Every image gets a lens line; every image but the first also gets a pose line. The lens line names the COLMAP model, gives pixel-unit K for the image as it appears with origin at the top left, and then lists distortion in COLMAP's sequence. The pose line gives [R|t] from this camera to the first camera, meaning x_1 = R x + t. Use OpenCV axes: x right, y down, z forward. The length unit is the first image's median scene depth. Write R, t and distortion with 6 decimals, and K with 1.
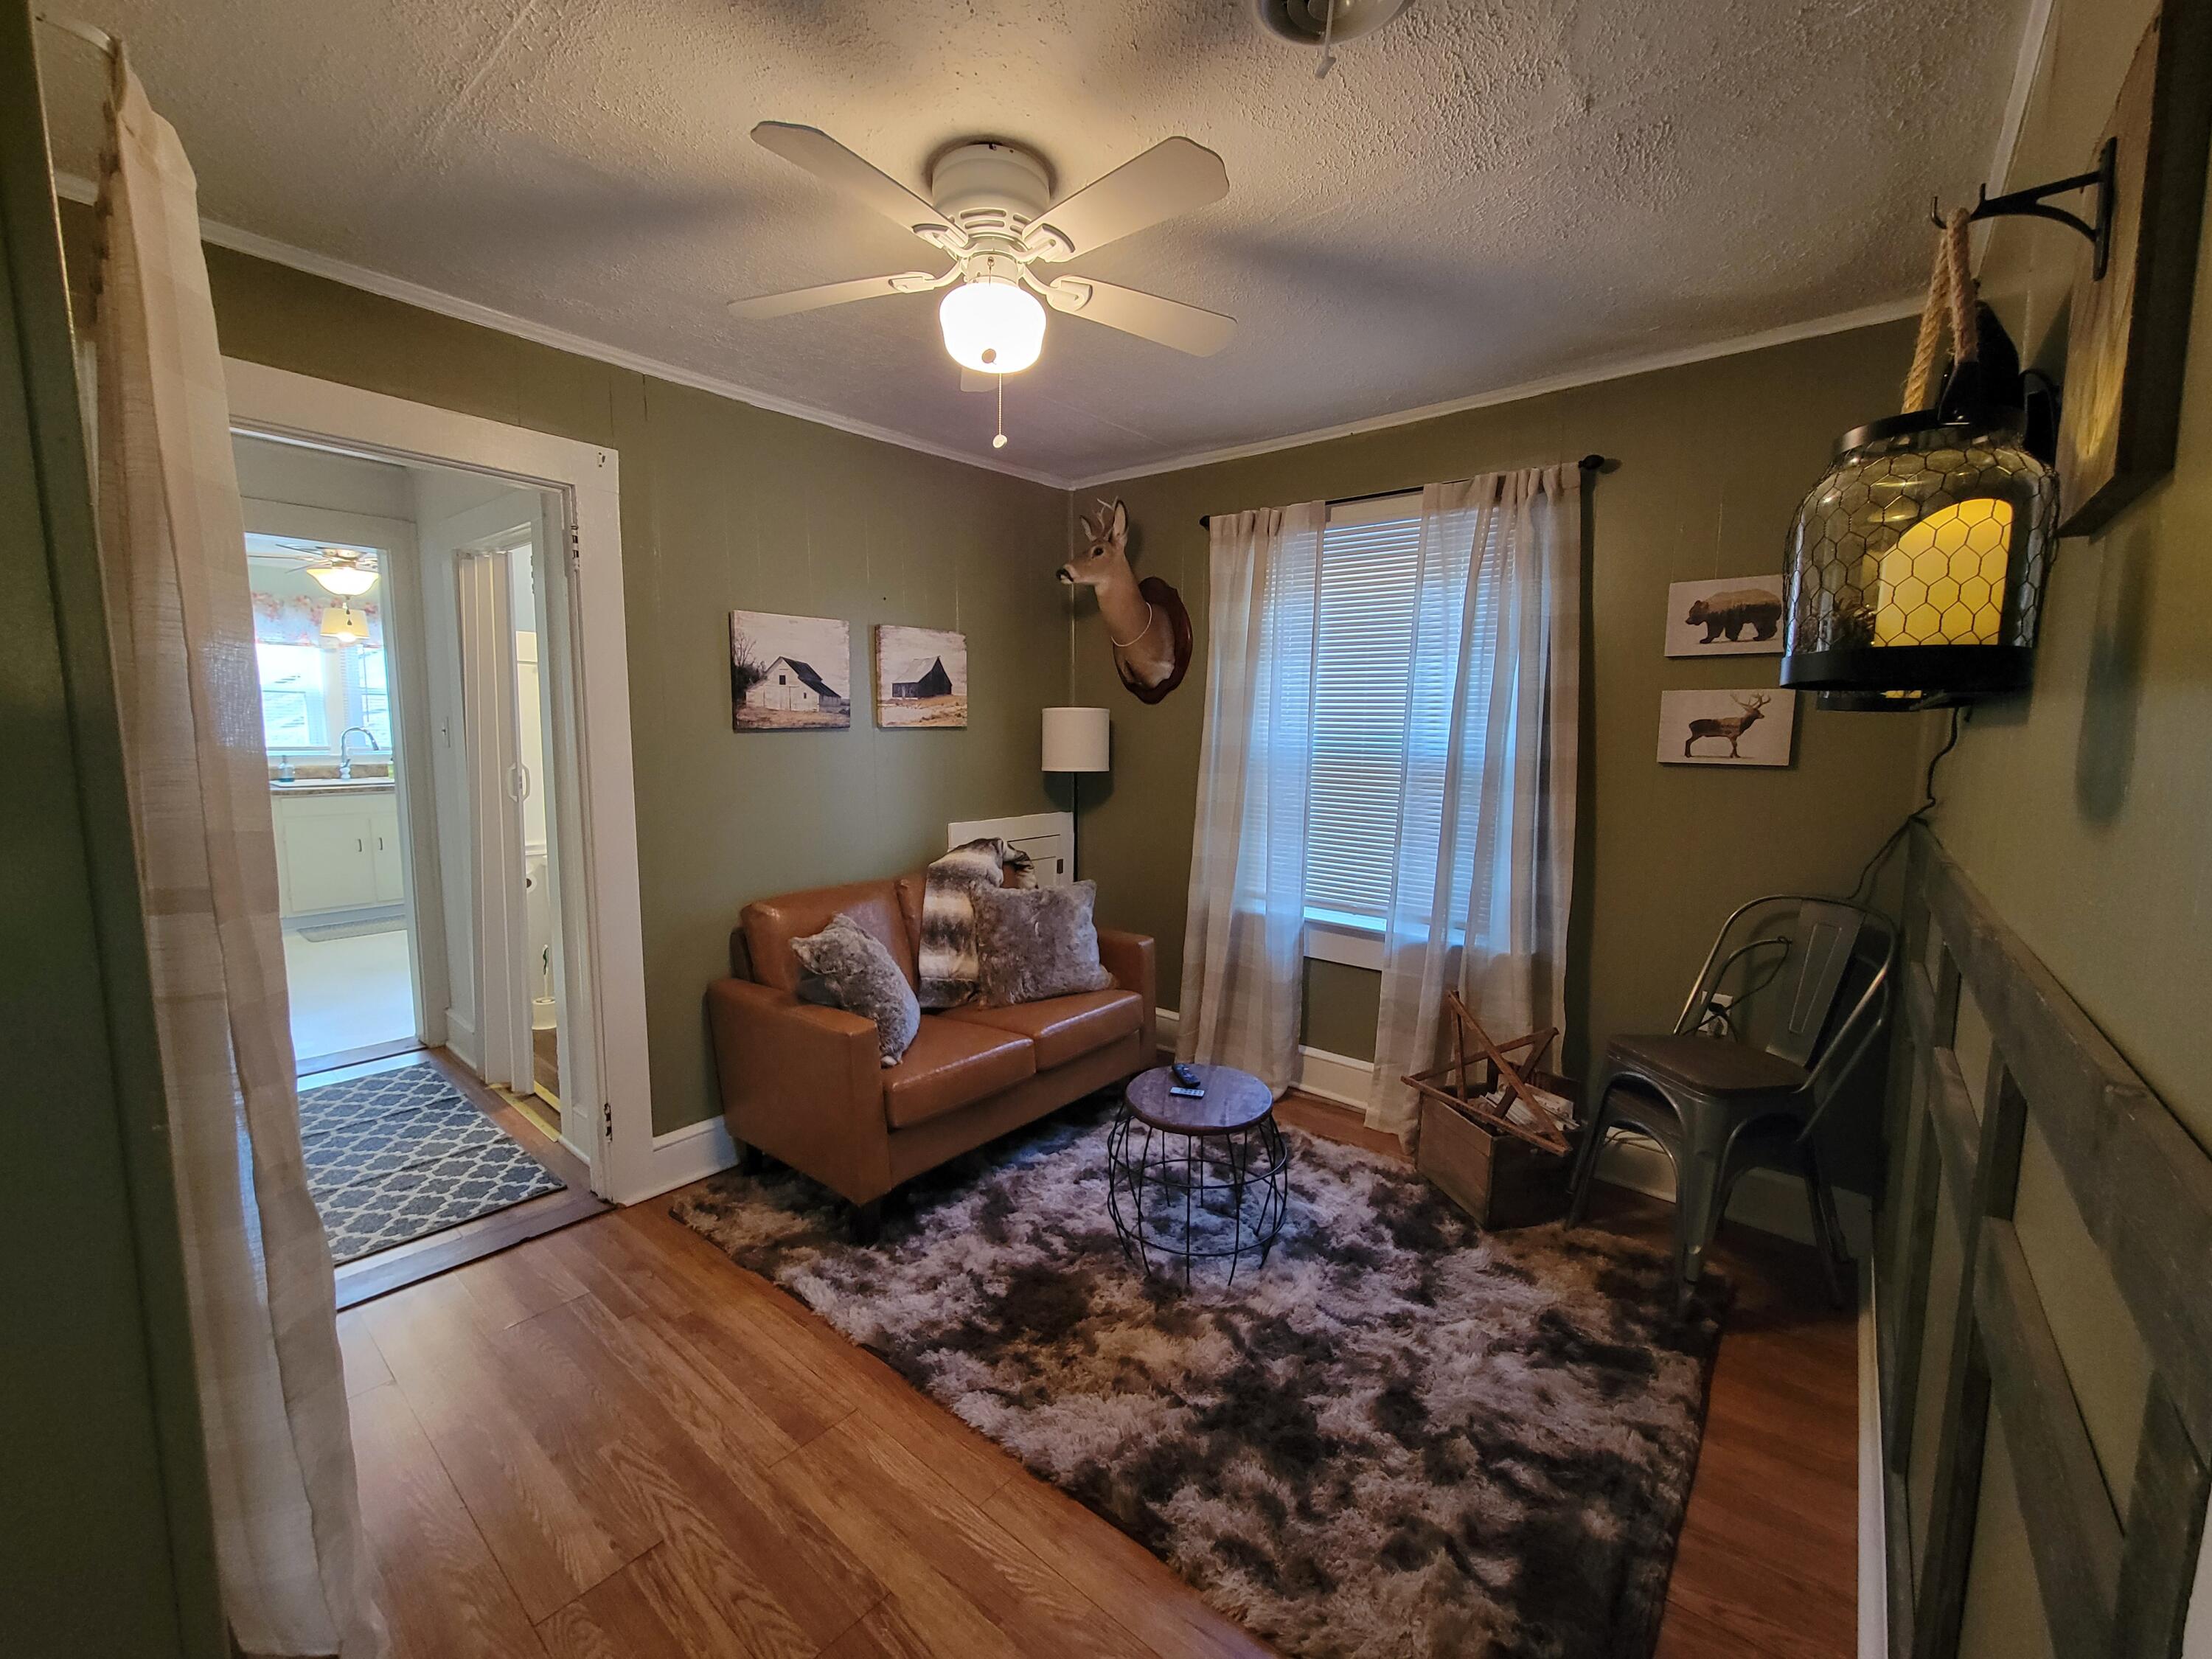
lens RADIAL K [[898.9, 0, 1106.0], [0, 898.9, 829.5], [0, 0, 1]] dist [-0.006771, 0.001988]
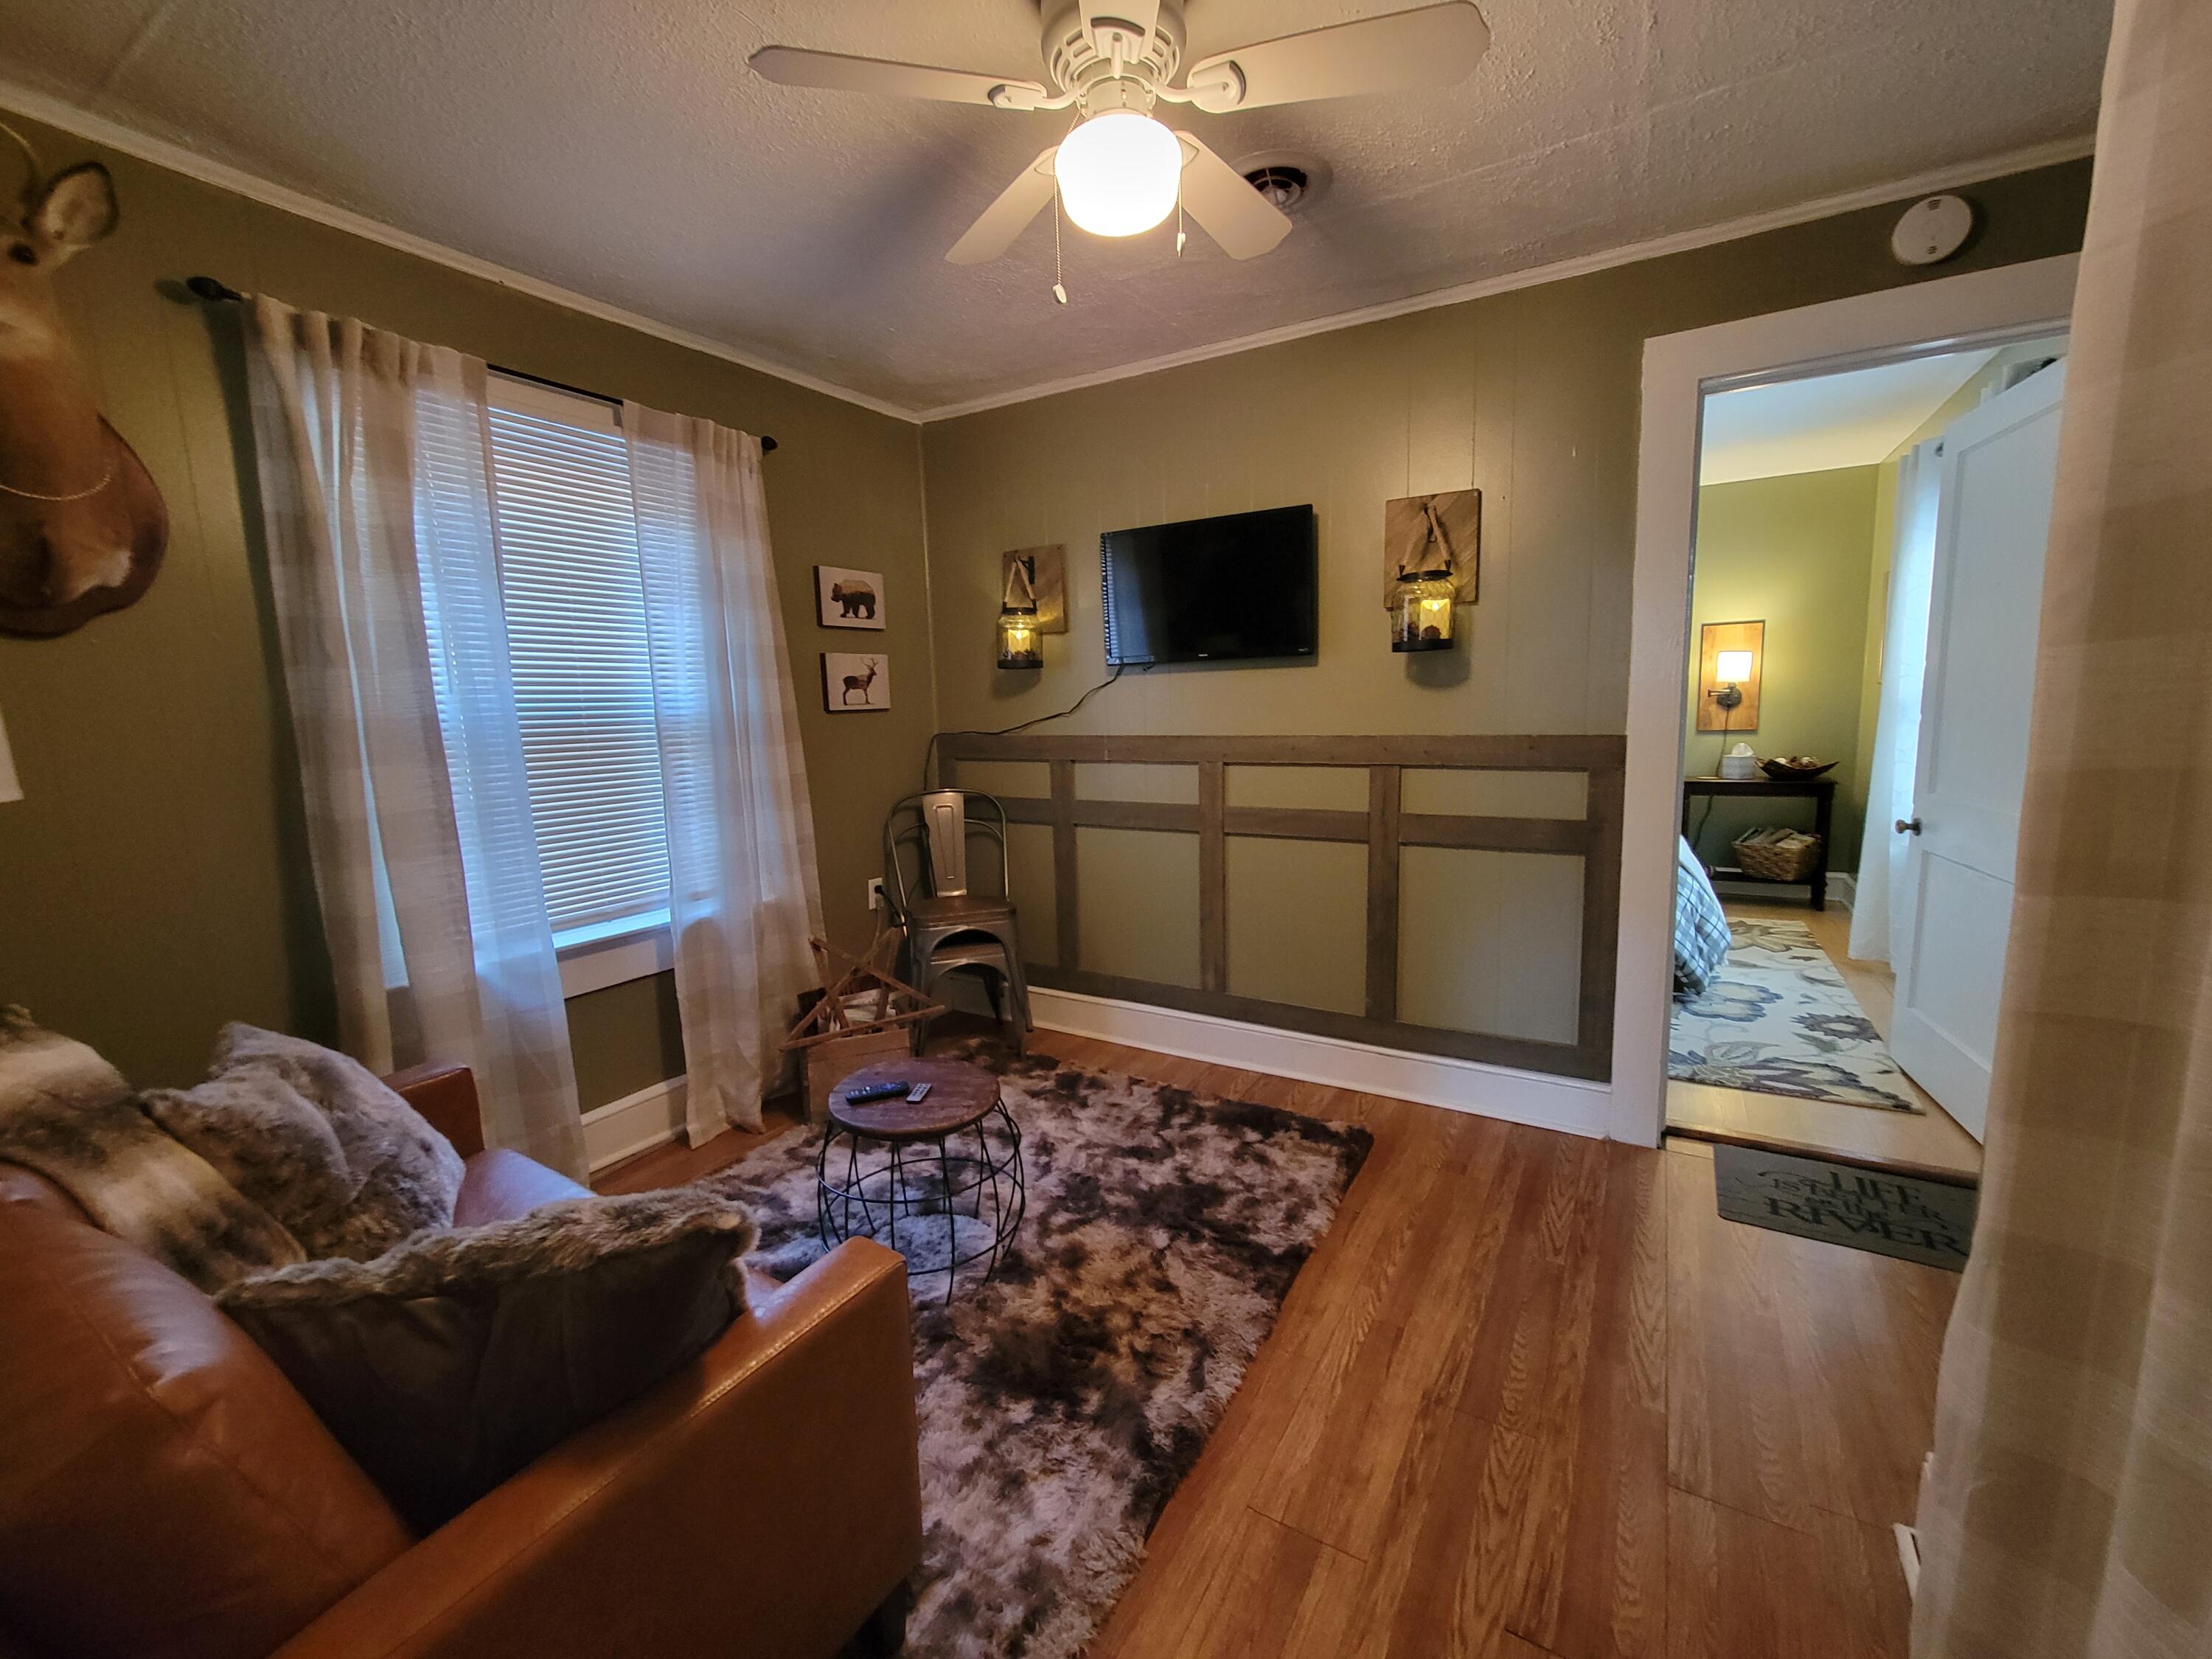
lens RADIAL K [[892.1, 0, 1106.0], [0, 892.1, 829.5], [0, 0, 1]] dist [-0.002424, -0.000091]
pose [[-0.150072, -0.153574, 0.976675, -0.714294], [0.137295, 0.975054, 0.174415, -0.081374], [-0.979096, 0.160267, -0.125244, 0.848353]]
